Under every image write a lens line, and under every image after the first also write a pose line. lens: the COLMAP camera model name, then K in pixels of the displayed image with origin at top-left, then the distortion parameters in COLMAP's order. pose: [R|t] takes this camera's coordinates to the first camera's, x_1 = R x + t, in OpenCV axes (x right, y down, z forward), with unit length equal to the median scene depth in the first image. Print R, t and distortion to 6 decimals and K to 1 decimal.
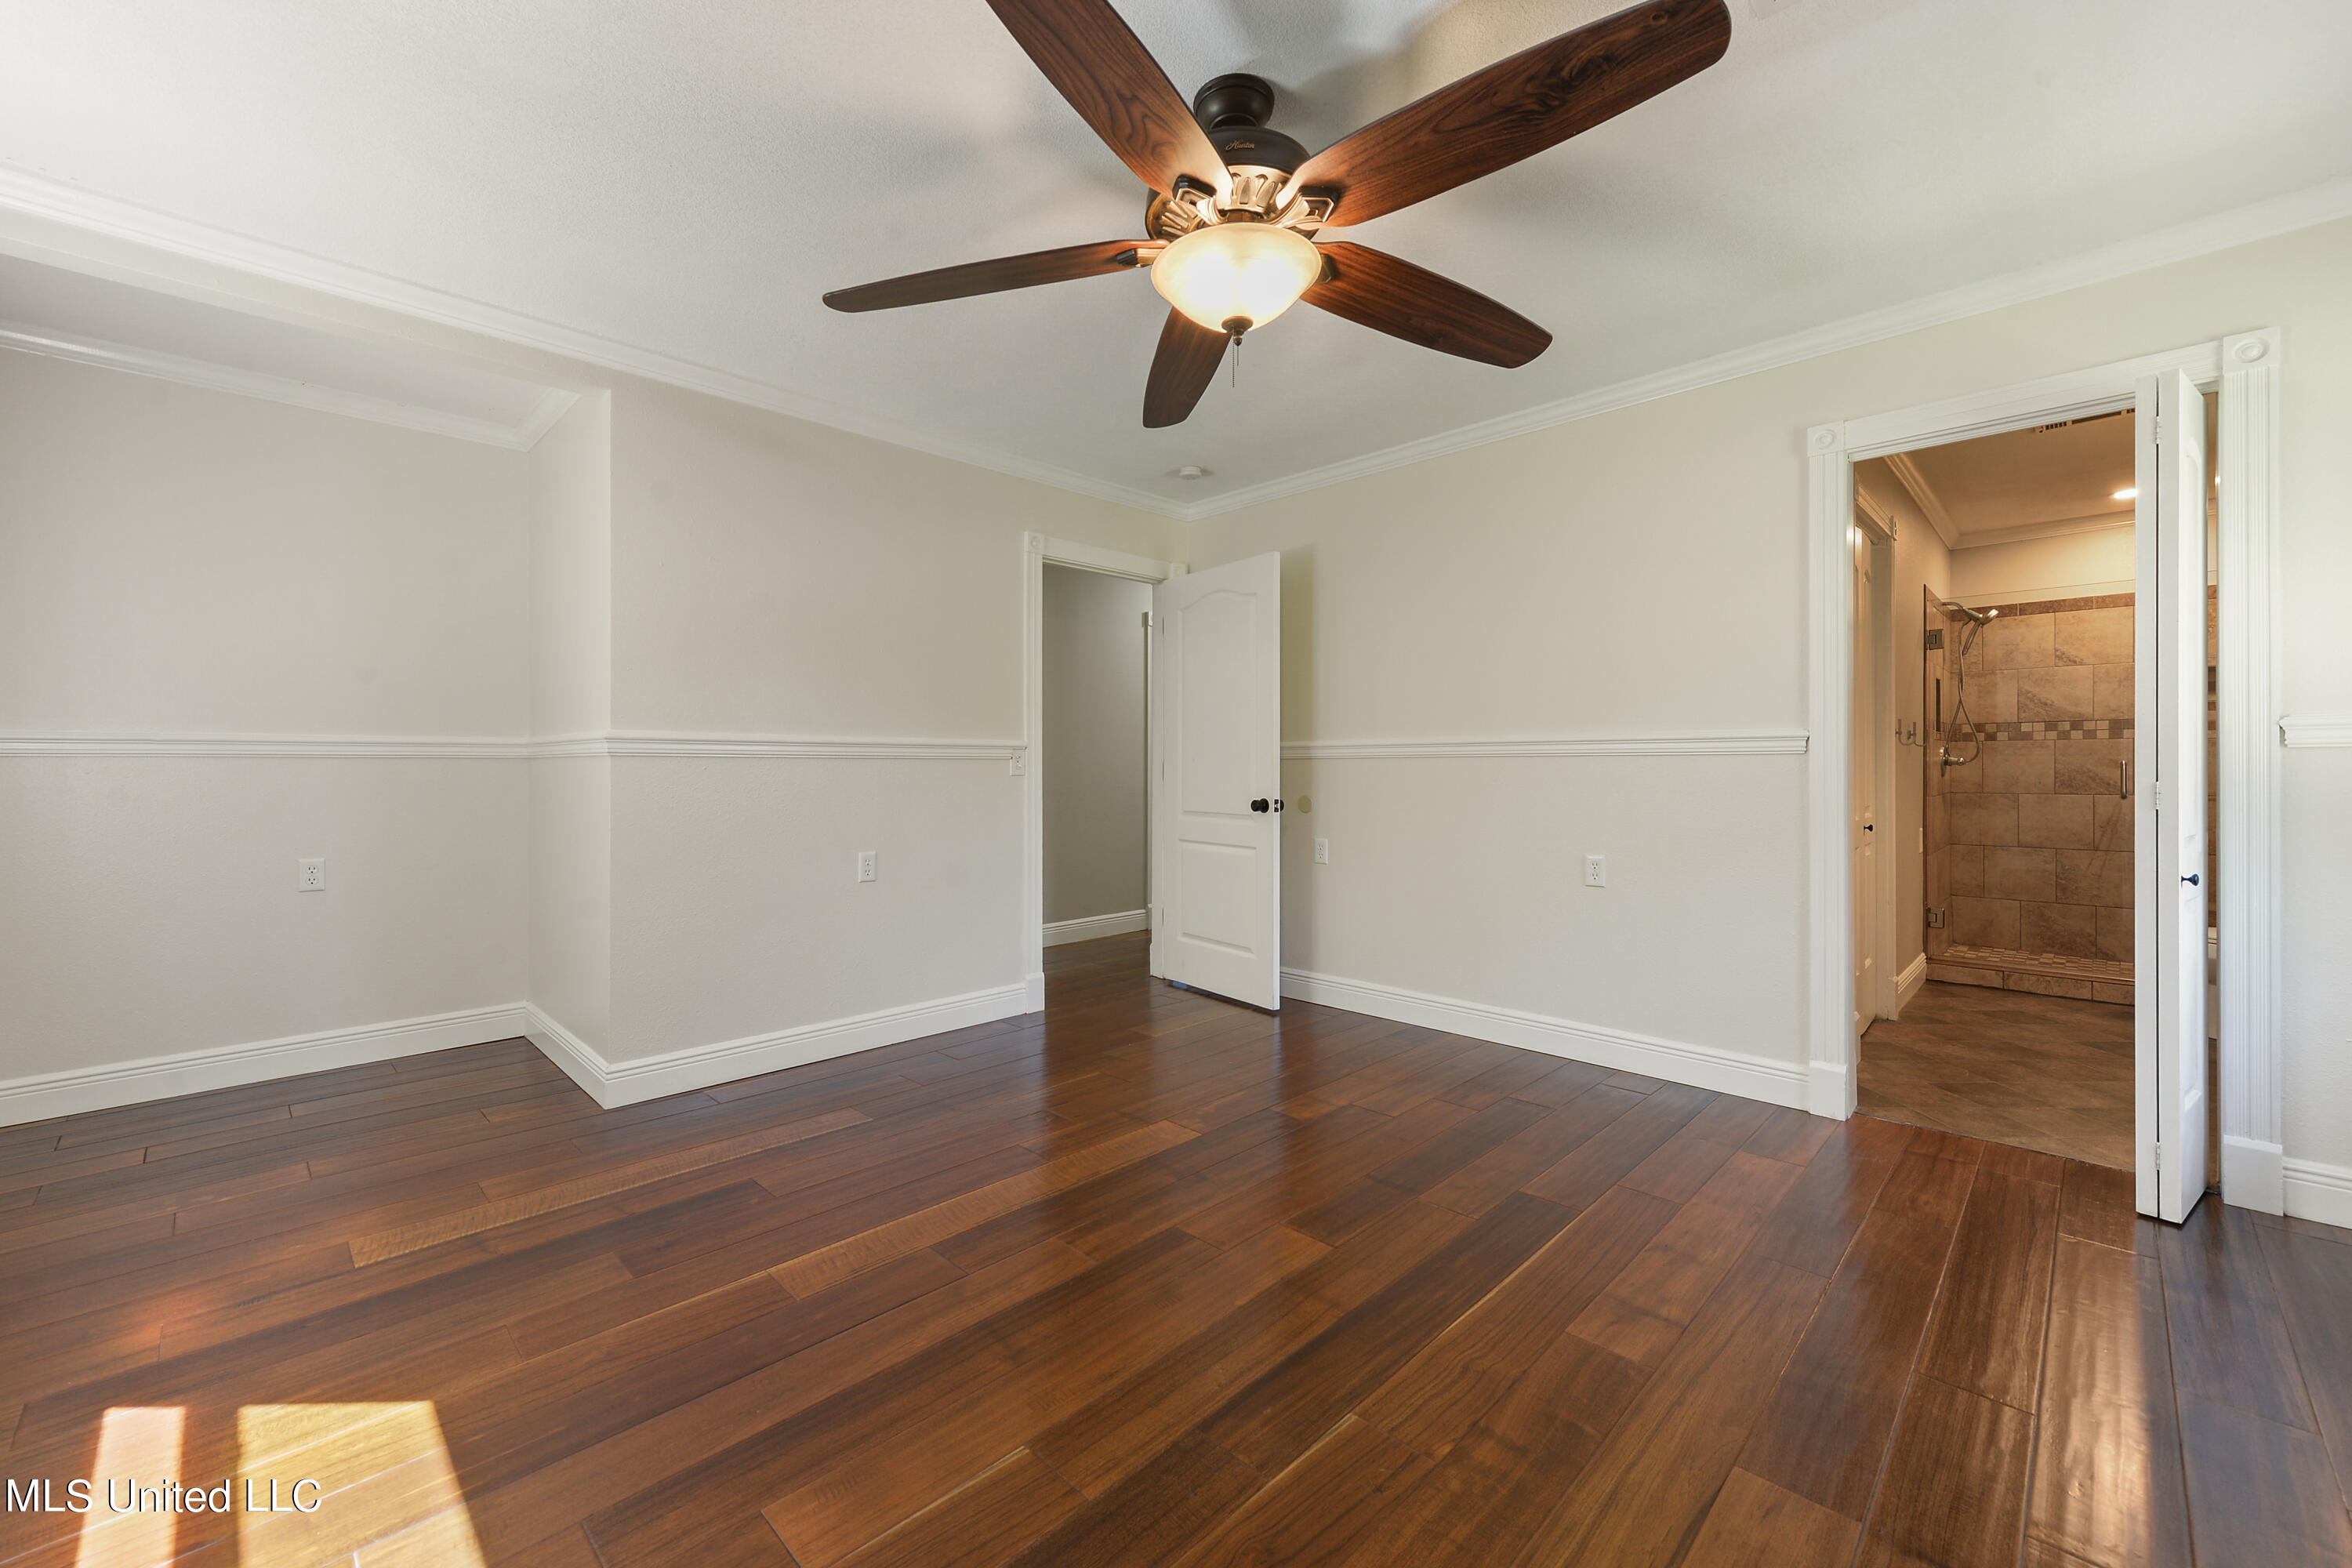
lens RADIAL K [[944.4, 0, 1169.9], [0, 944.4, 790.5], [0, 0, 1]] dist [0.010064, -0.000083]
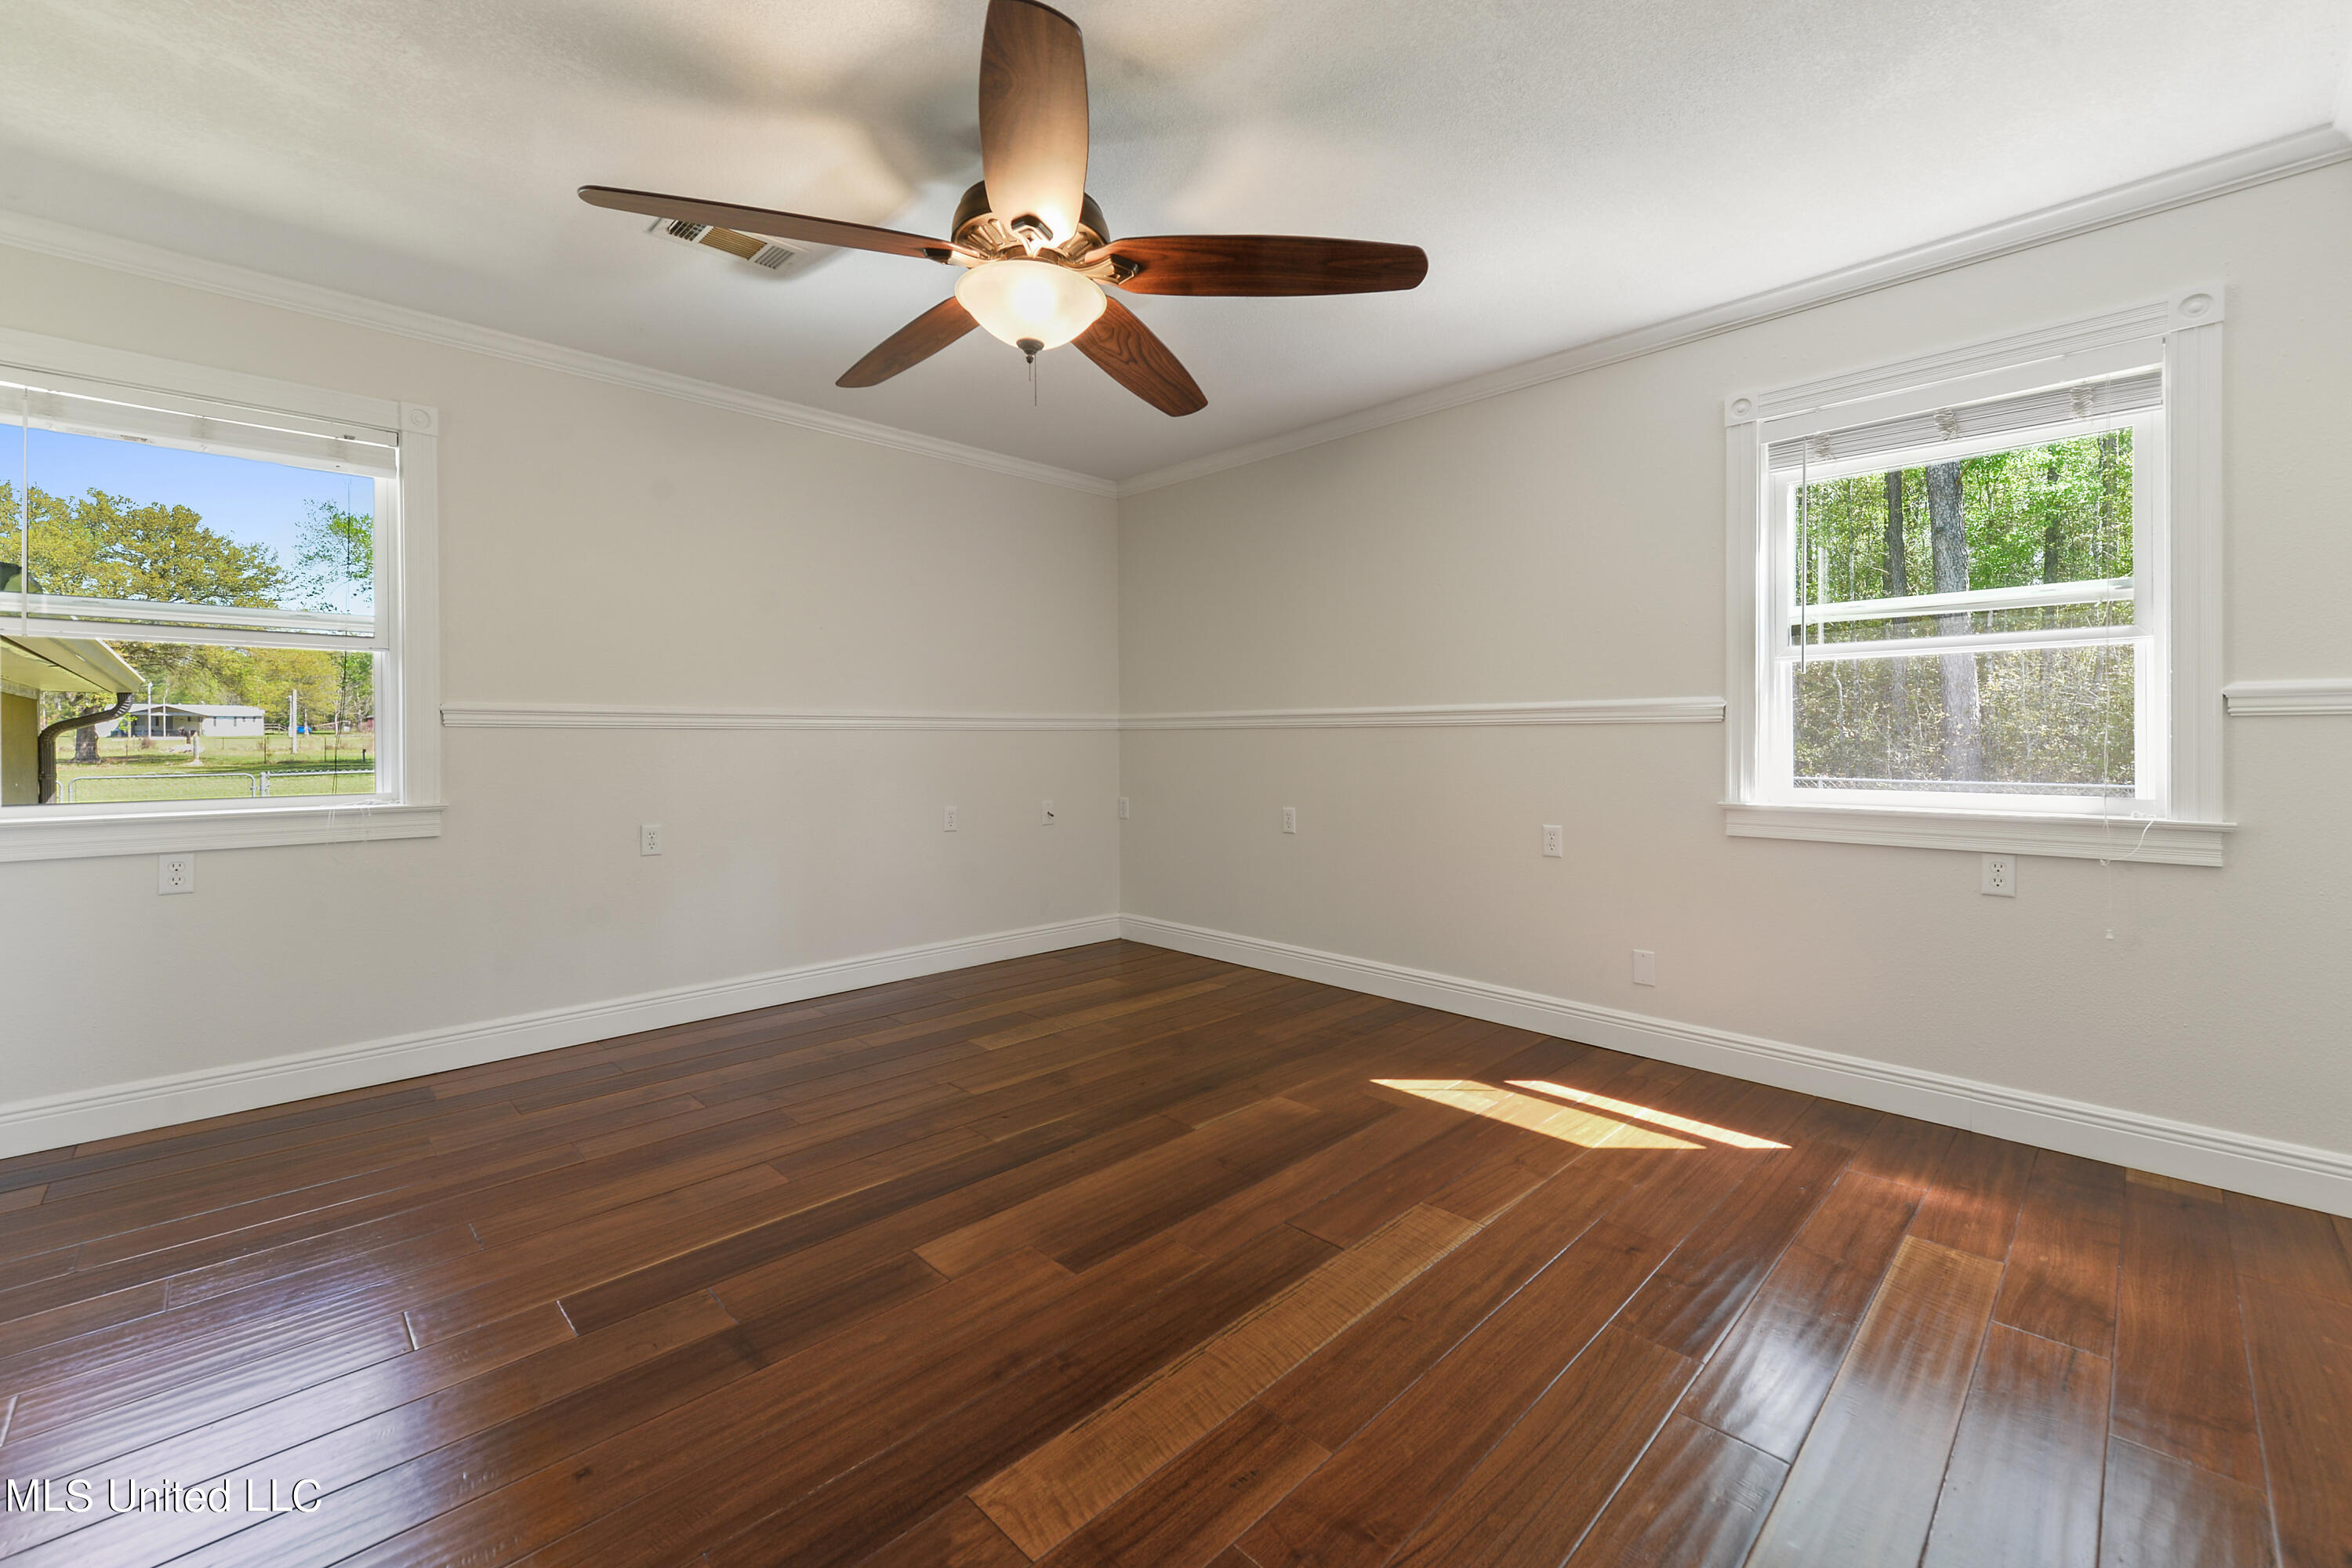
lens RADIAL K [[944.4, 0, 1169.9], [0, 944.4, 790.5], [0, 0, 1]] dist [0.010064, -0.000083]
pose [[-0.999722, 0.002744, 0.023402, -0.141786], [0.004459, 0.997282, 0.073550, -0.048894], [-0.023137, 0.073634, -0.997017, 2.548887]]
